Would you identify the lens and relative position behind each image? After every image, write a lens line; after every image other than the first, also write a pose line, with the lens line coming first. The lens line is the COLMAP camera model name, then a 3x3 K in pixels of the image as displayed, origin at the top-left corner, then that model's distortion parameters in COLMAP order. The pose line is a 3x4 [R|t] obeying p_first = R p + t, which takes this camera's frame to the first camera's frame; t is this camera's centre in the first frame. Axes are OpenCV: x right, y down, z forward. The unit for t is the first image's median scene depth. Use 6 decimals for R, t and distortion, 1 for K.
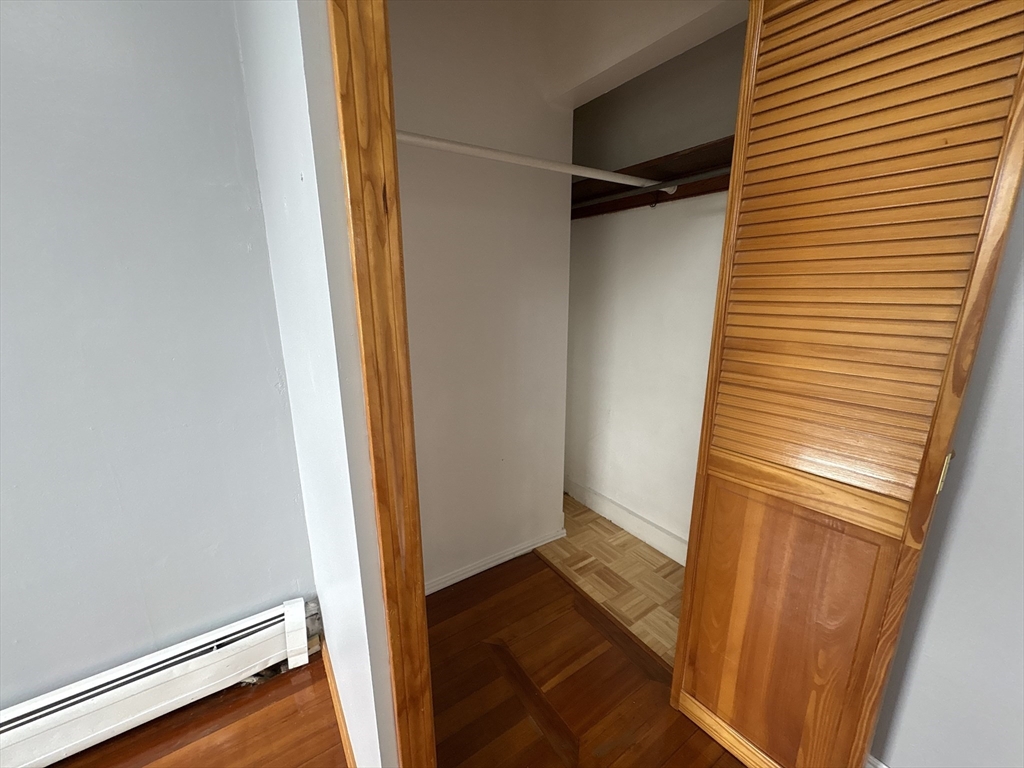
lens RADIAL K [[406.4, 0, 509.9], [0, 406.4, 384.8], [0, 0, 1]] dist [-0.000219, 0.000063]
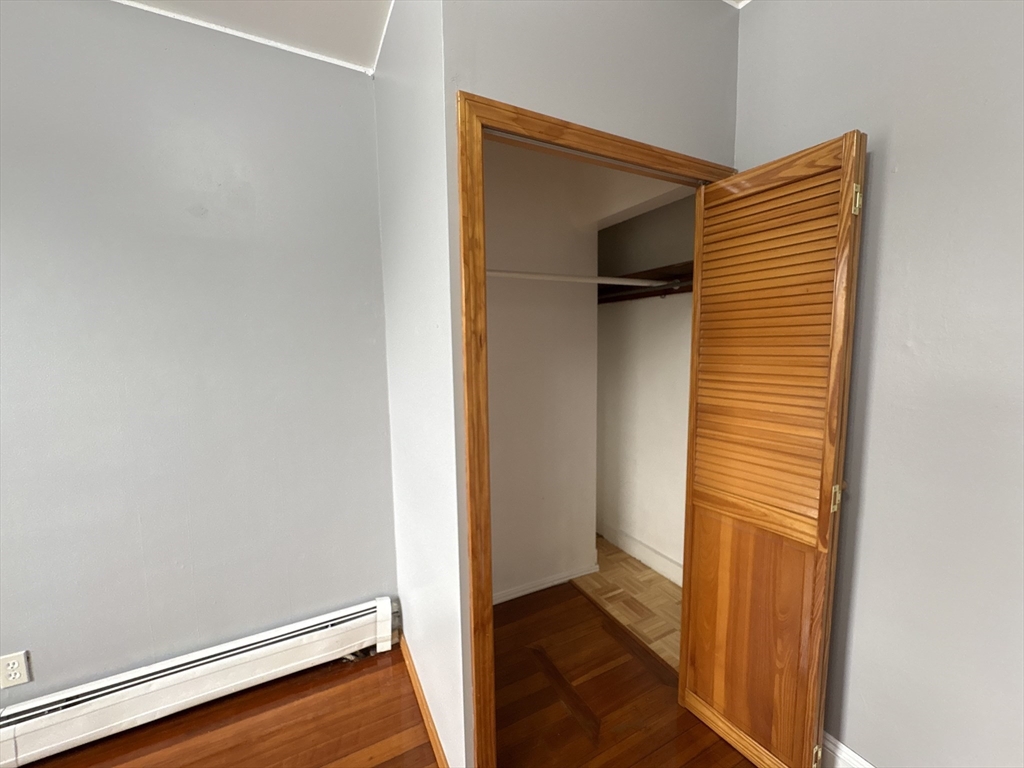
lens RADIAL K [[406.4, 0, 509.9], [0, 406.4, 384.8], [0, 0, 1]] dist [-0.000219, 0.000063]
pose [[0.993607, 0.002597, -0.112863, 0.029137], [-0.017696, 0.990959, -0.132994, 0.014561], [0.111497, 0.134141, 0.984670, -0.394724]]
